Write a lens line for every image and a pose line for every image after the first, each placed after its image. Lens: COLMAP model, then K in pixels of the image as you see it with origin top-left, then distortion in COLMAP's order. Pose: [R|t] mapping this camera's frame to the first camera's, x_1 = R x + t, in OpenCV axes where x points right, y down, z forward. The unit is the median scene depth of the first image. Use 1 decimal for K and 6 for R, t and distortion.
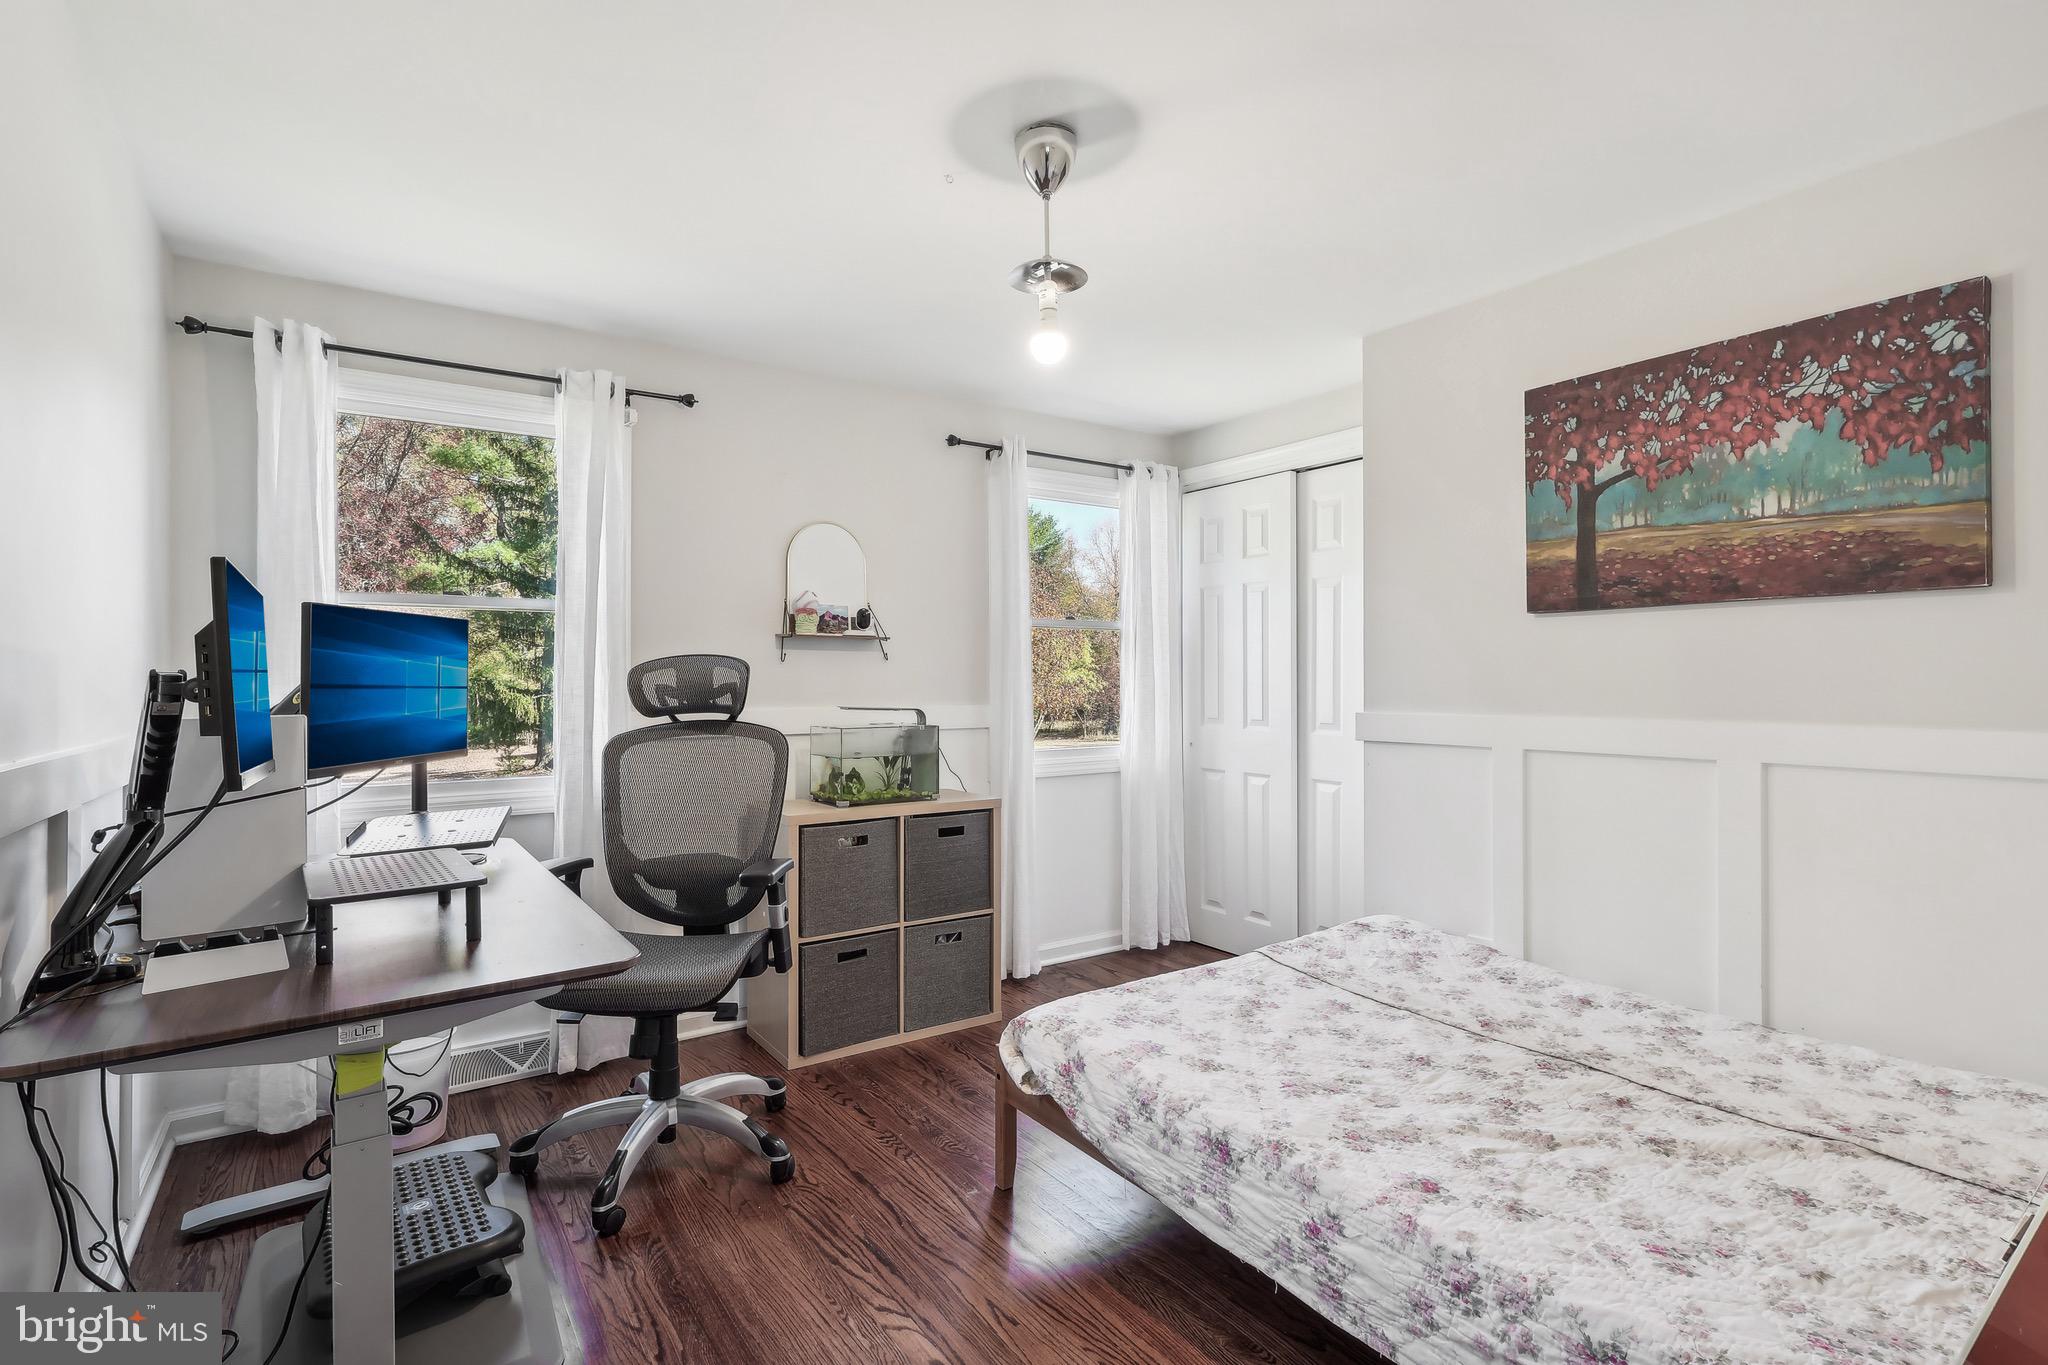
lens RADIAL K [[979.8, 0, 1024.0], [0, 979.8, 682.5], [0, 0, 1]] dist [-0.000582, 0.001002]
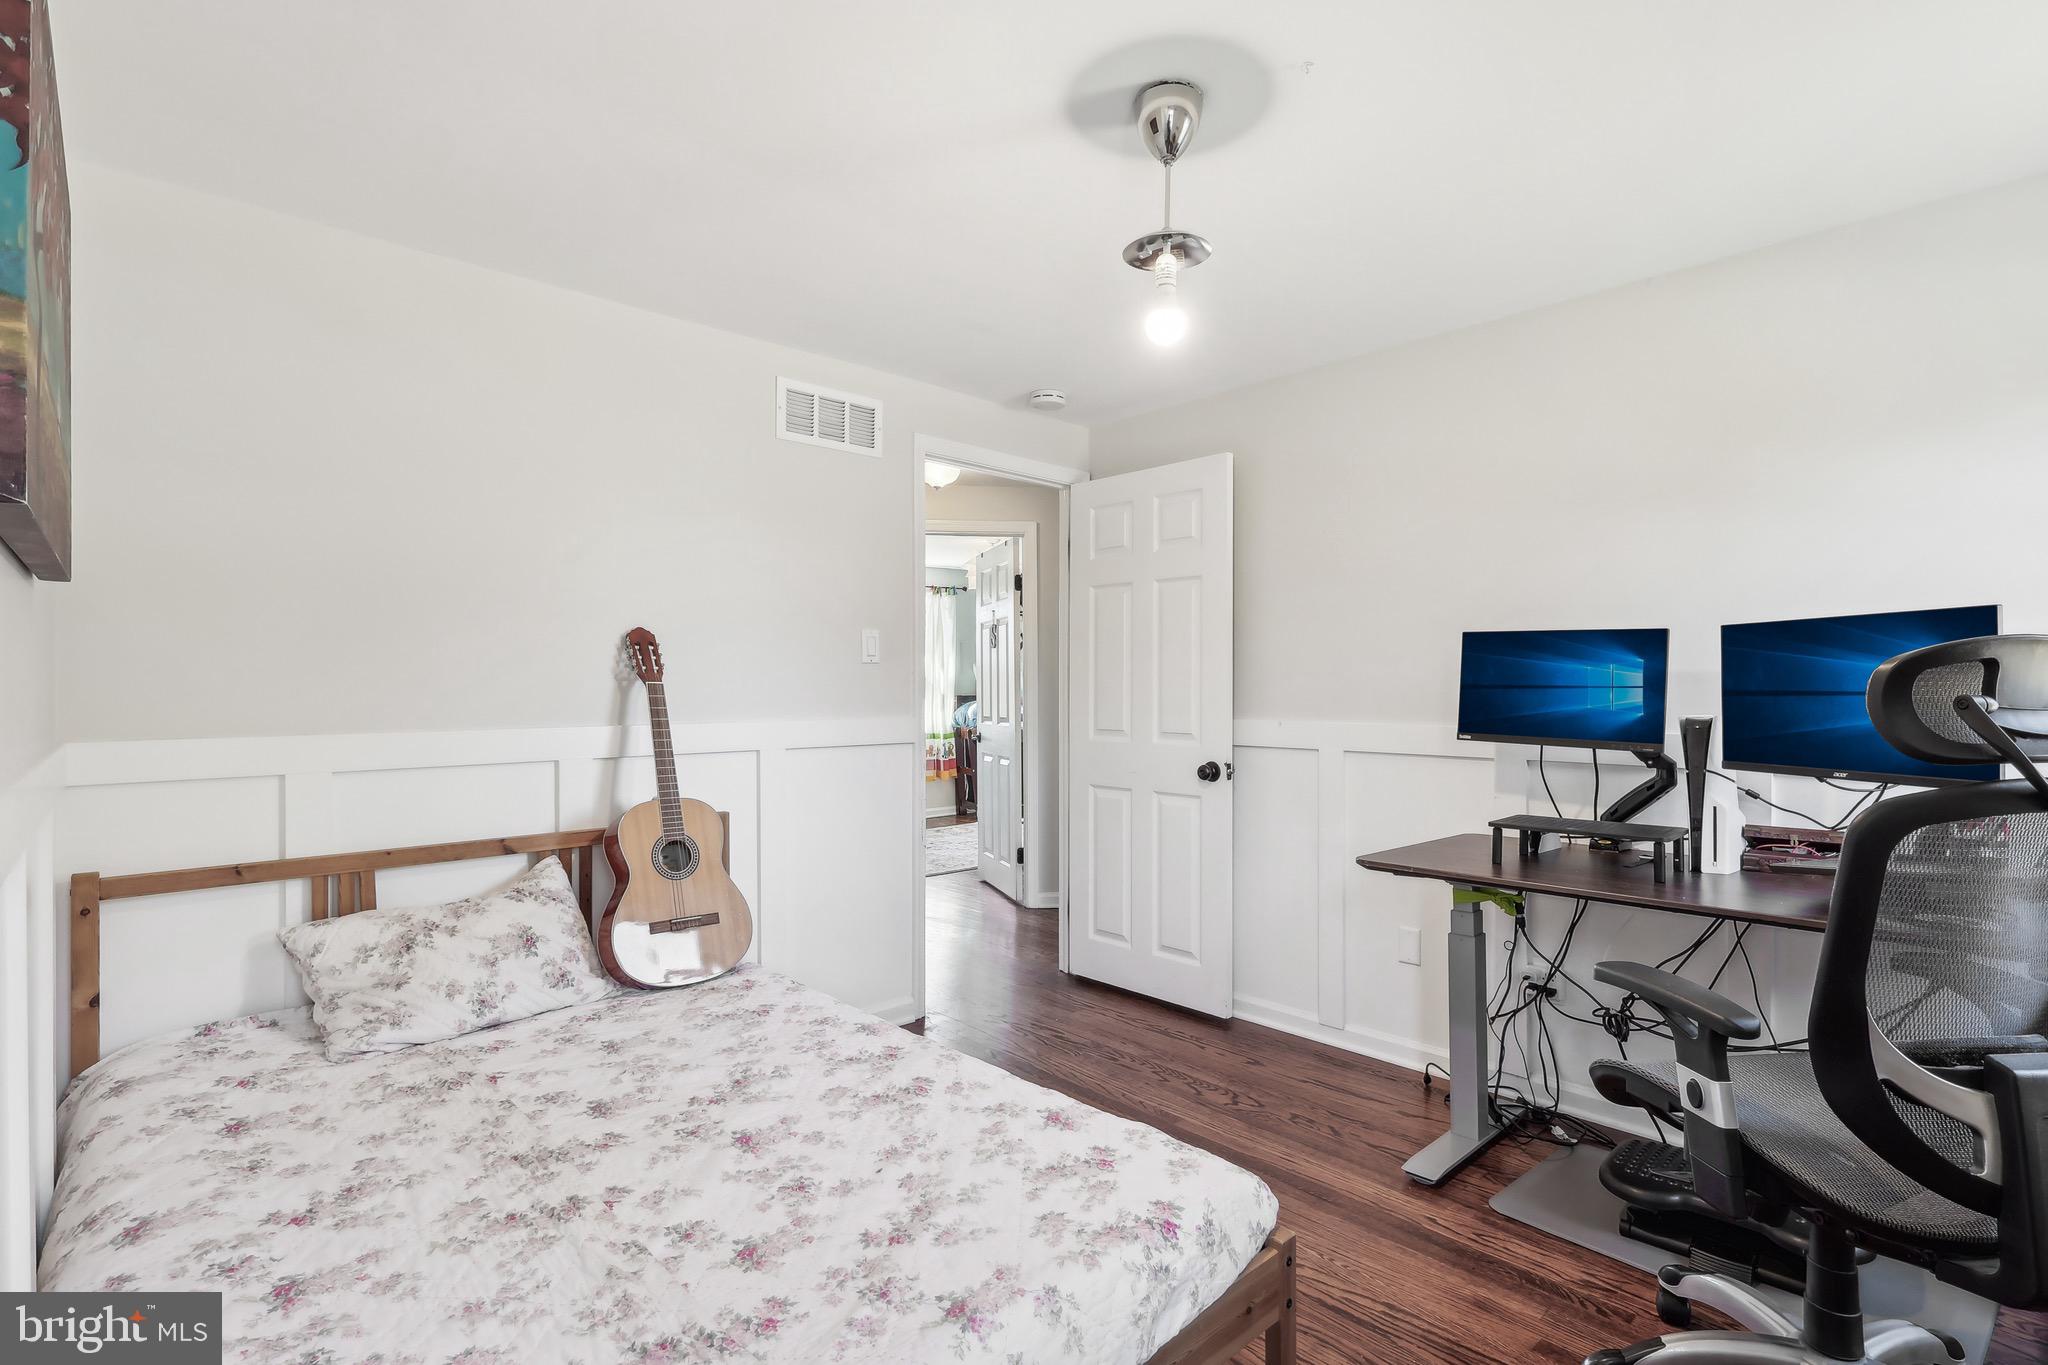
lens RADIAL K [[979.8, 0, 1024.0], [0, 979.8, 682.5], [0, 0, 1]] dist [-0.000582, 0.001002]
pose [[-0.990104, 0.003059, -0.140304, 0.286460], [0.002813, 0.999994, 0.001955, -0.013530], [0.140309, 0.001541, -0.990107, 1.886782]]
